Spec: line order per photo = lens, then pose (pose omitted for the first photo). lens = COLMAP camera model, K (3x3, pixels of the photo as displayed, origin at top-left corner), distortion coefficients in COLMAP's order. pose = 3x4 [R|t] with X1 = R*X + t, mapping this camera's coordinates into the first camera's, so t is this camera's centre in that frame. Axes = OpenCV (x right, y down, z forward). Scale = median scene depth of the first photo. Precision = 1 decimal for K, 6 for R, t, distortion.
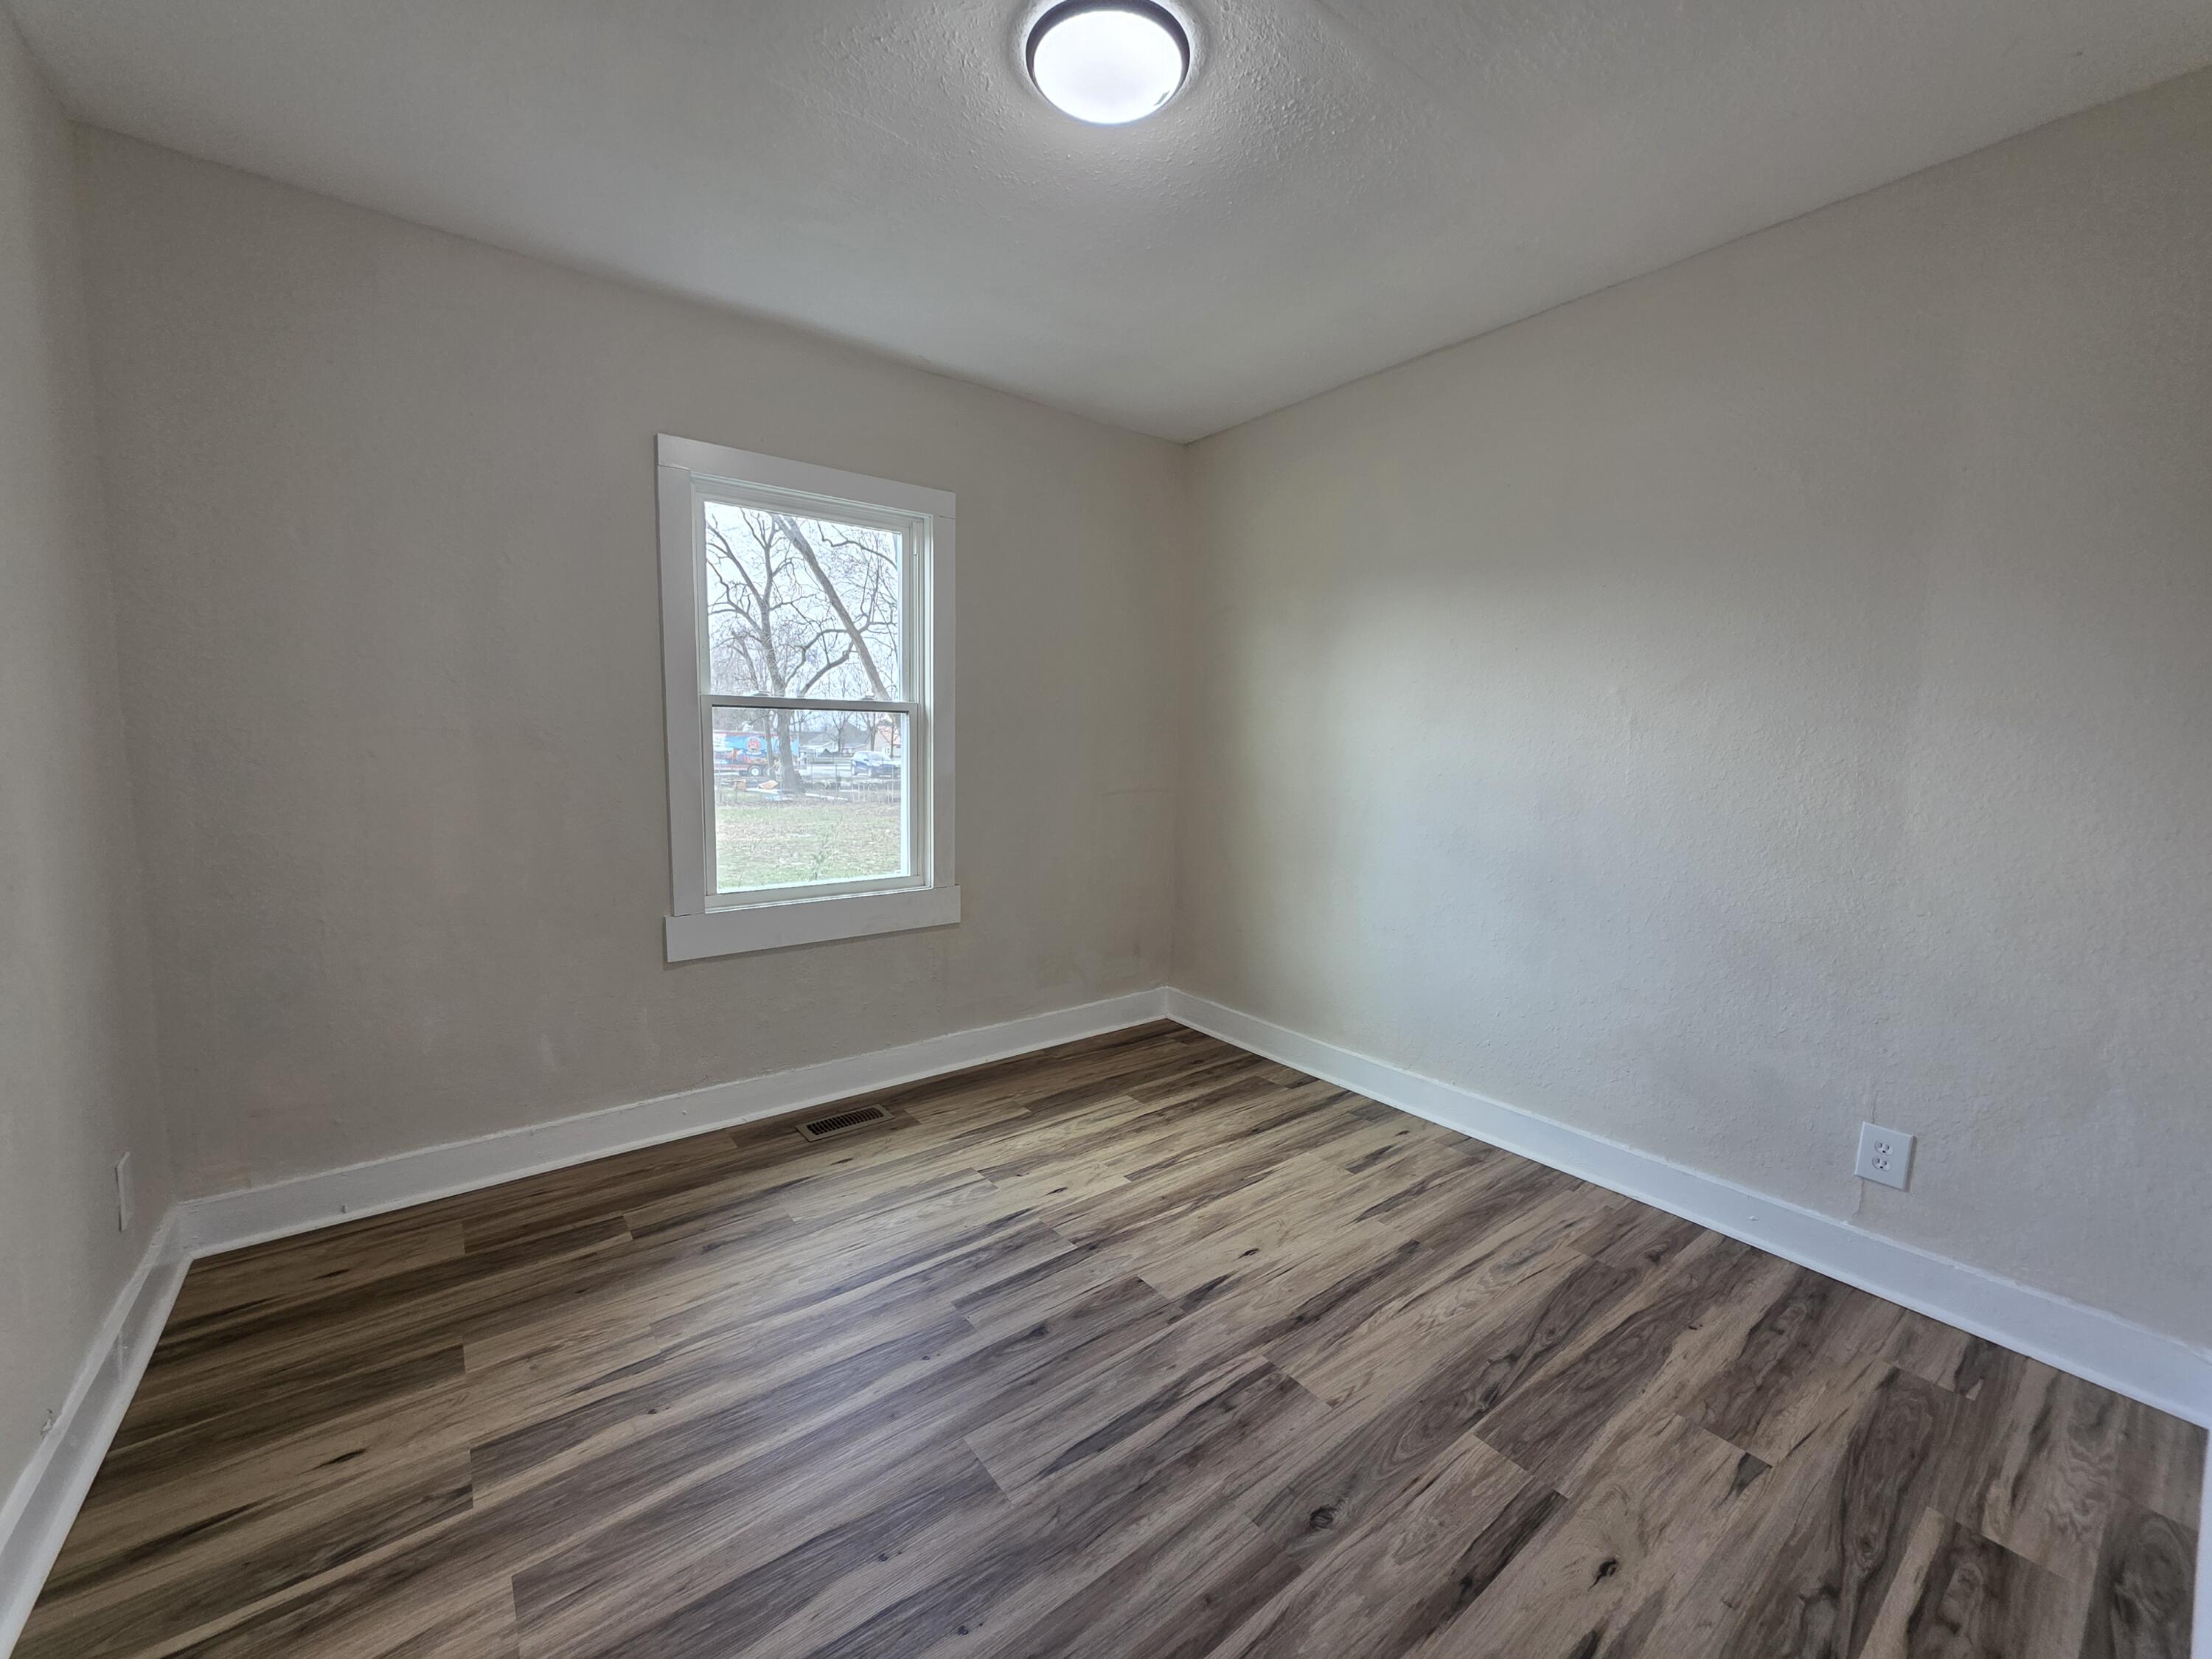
lens RADIAL K [[882.4, 0, 1100.0], [0, 882.4, 827.8], [0, 0, 1]] dist [0.003316, 0.000328]
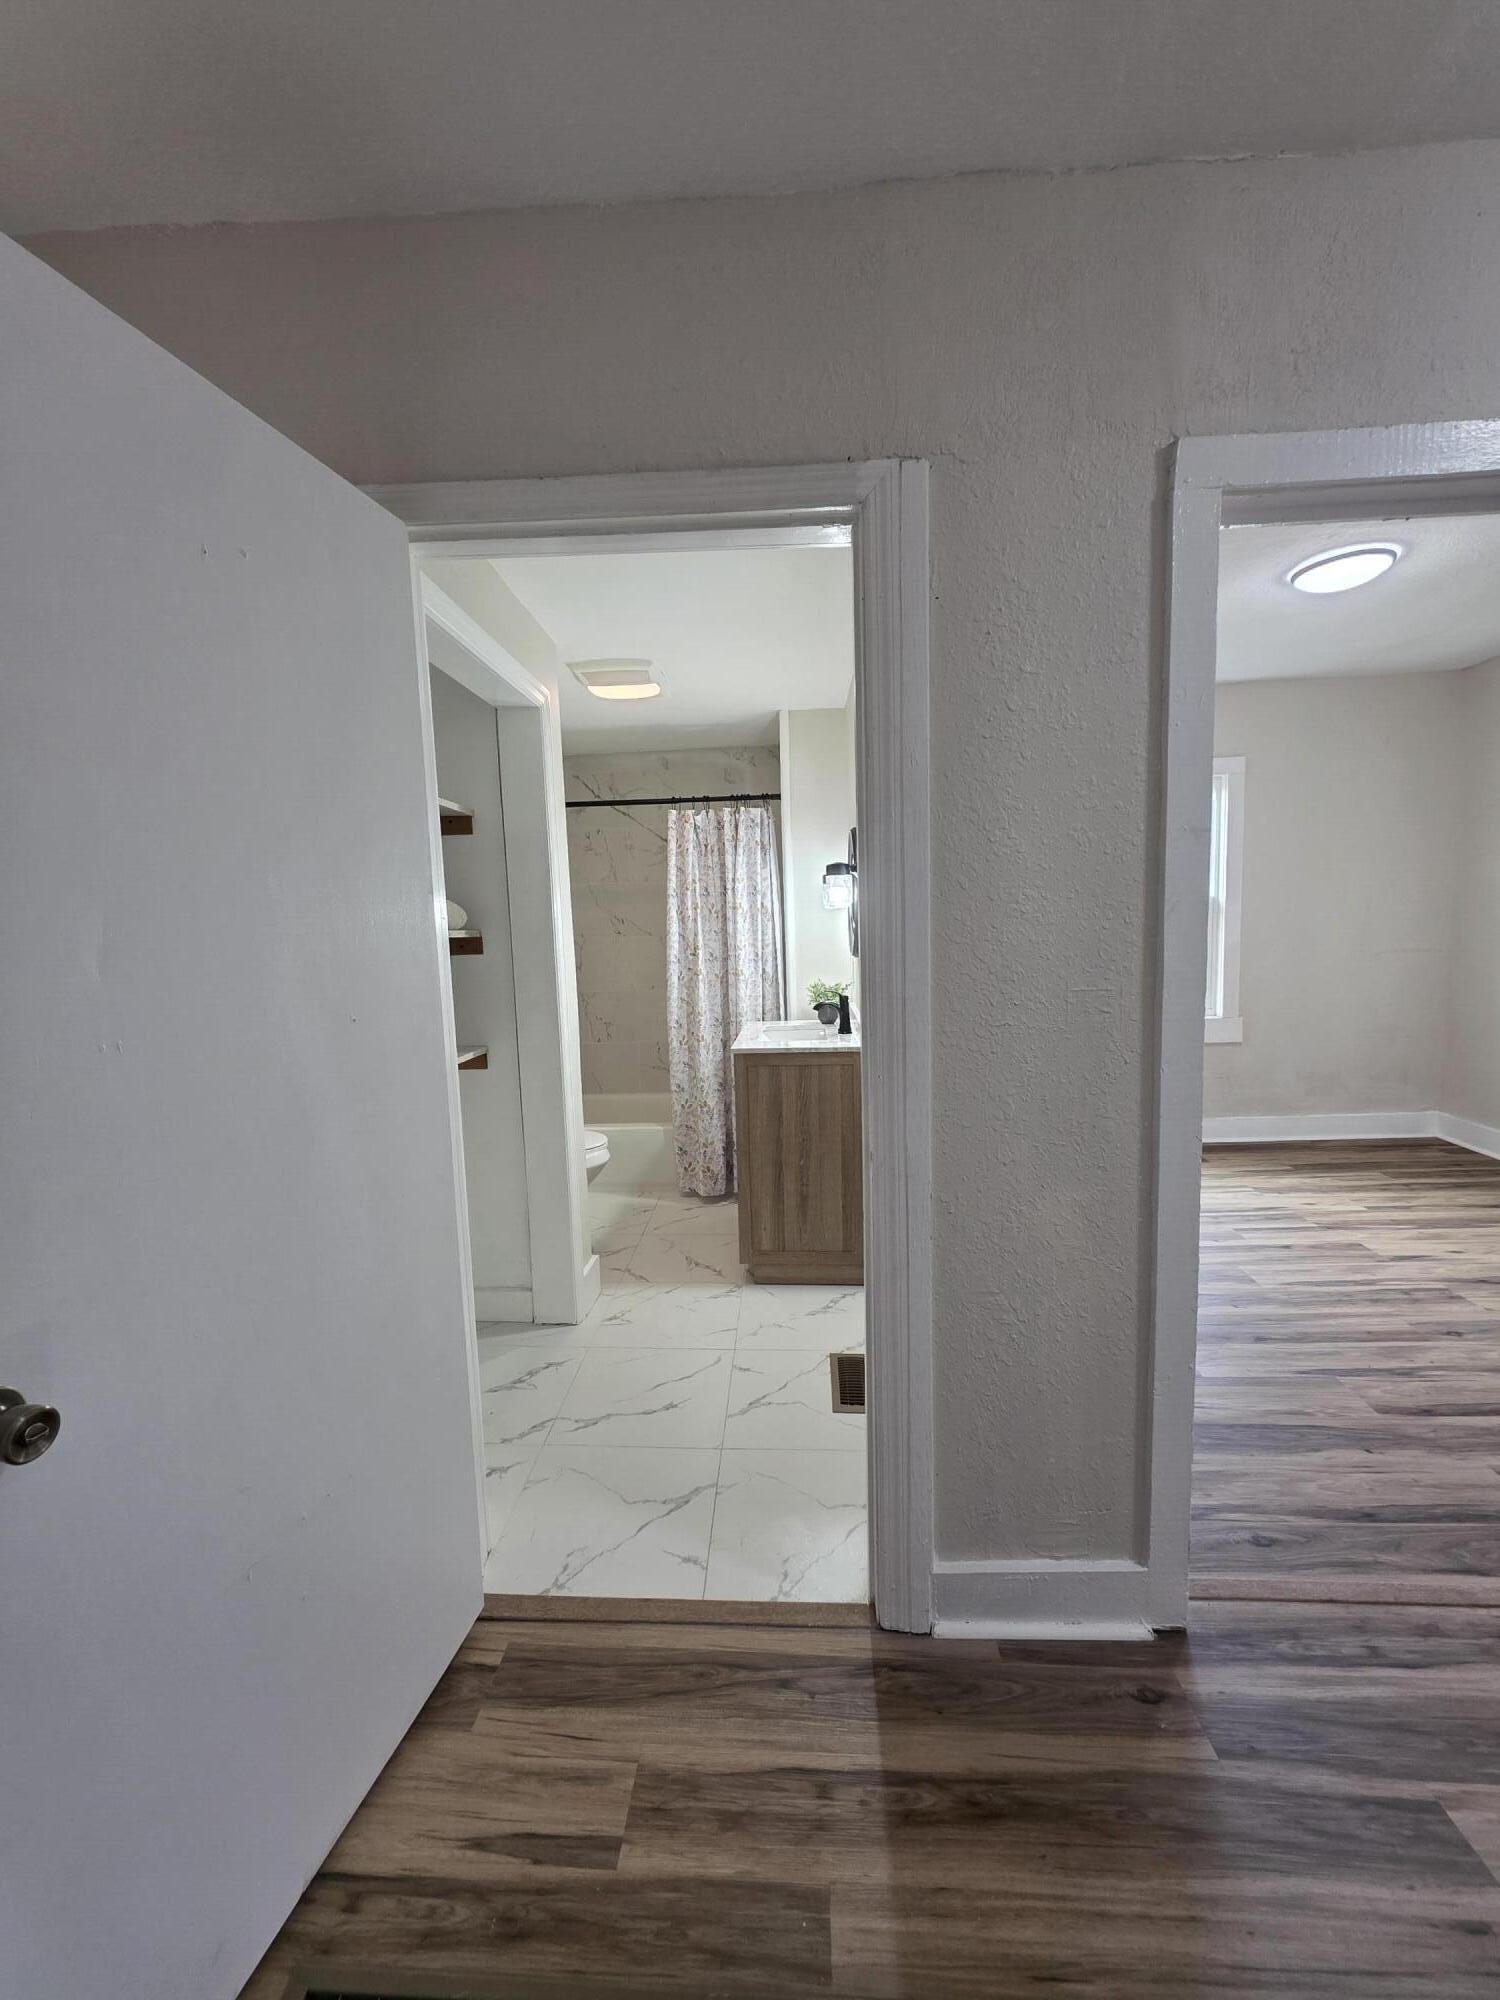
lens RADIAL K [[793.7, 0, 753.5], [0, 793.7, 990.4], [0, 0, 1]] dist [0.001874, 0.000178]
pose [[0.757253, 0.018900, -0.652848, 0.144091], [-0.017047, 0.999813, 0.009172, 0.034948], [0.652899, 0.004183, 0.757433, -0.879712]]
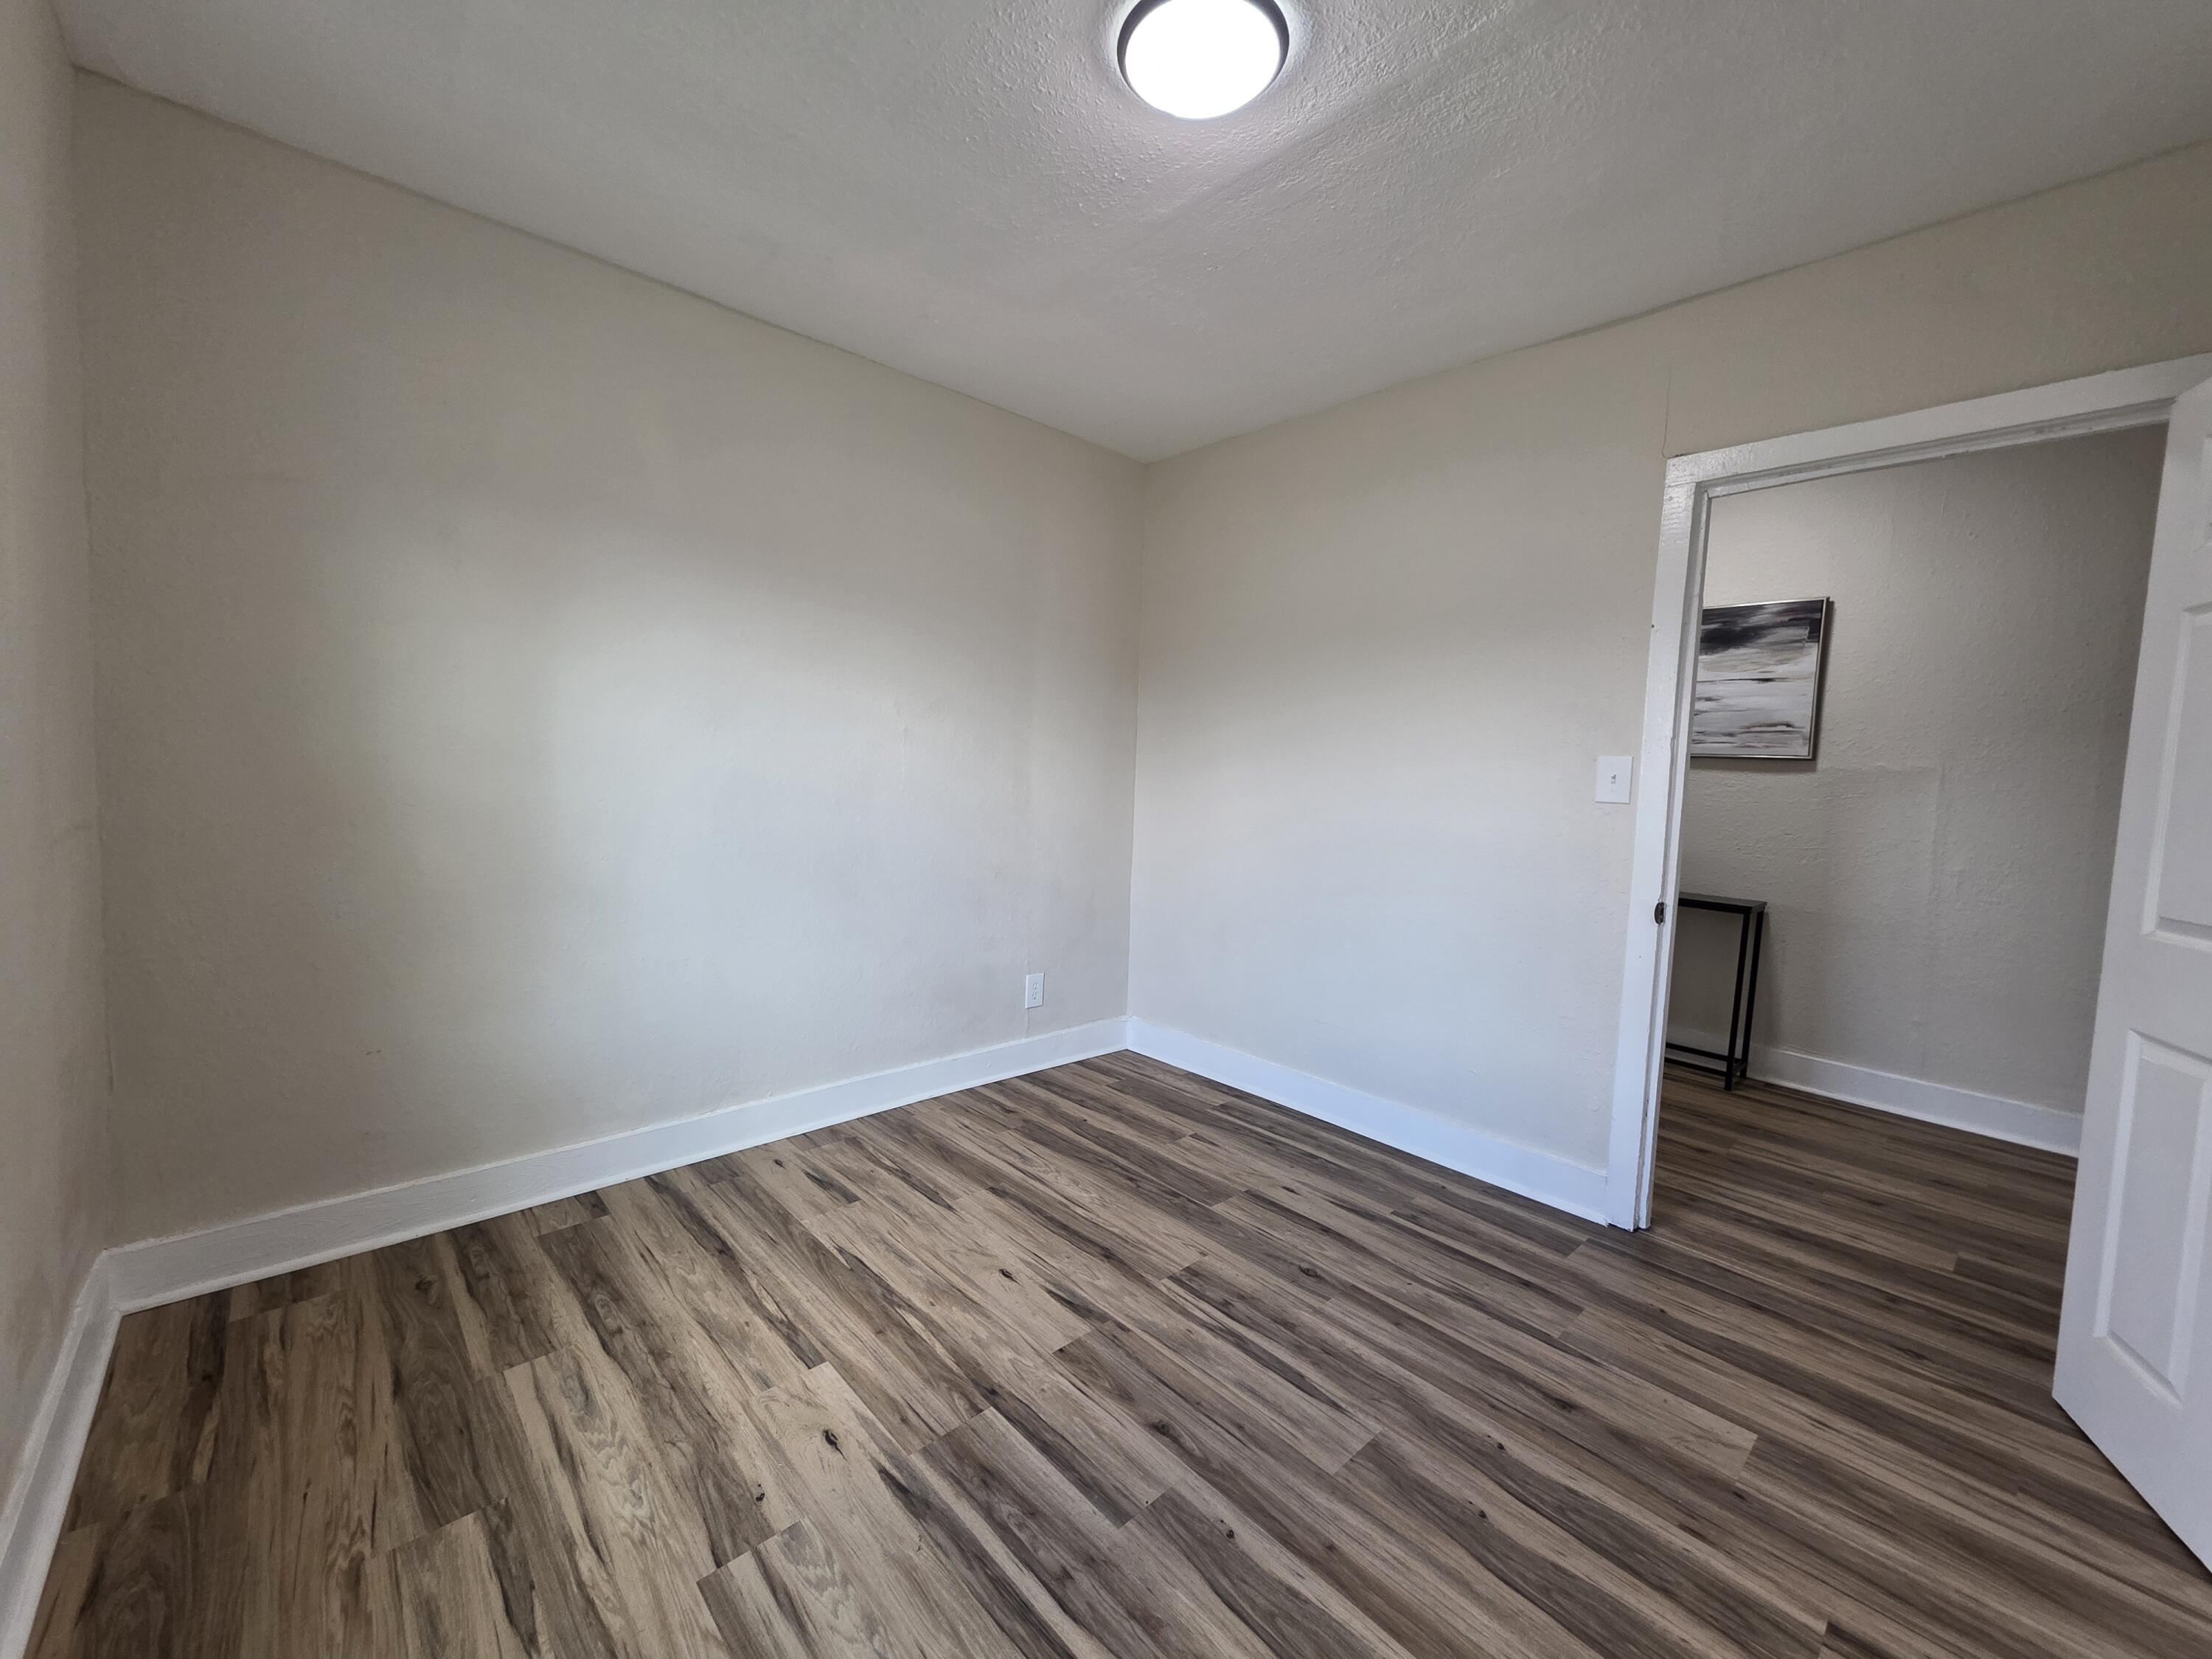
lens RADIAL K [[882.4, 0, 1100.0], [0, 882.4, 827.8], [0, 0, 1]] dist [0.003316, 0.000328]
pose [[-0.087805, -0.091697, 0.991908, -0.789306], [0.062526, 0.993283, 0.097359, -0.101832], [-0.994173, 0.070569, -0.081482, 0.976404]]
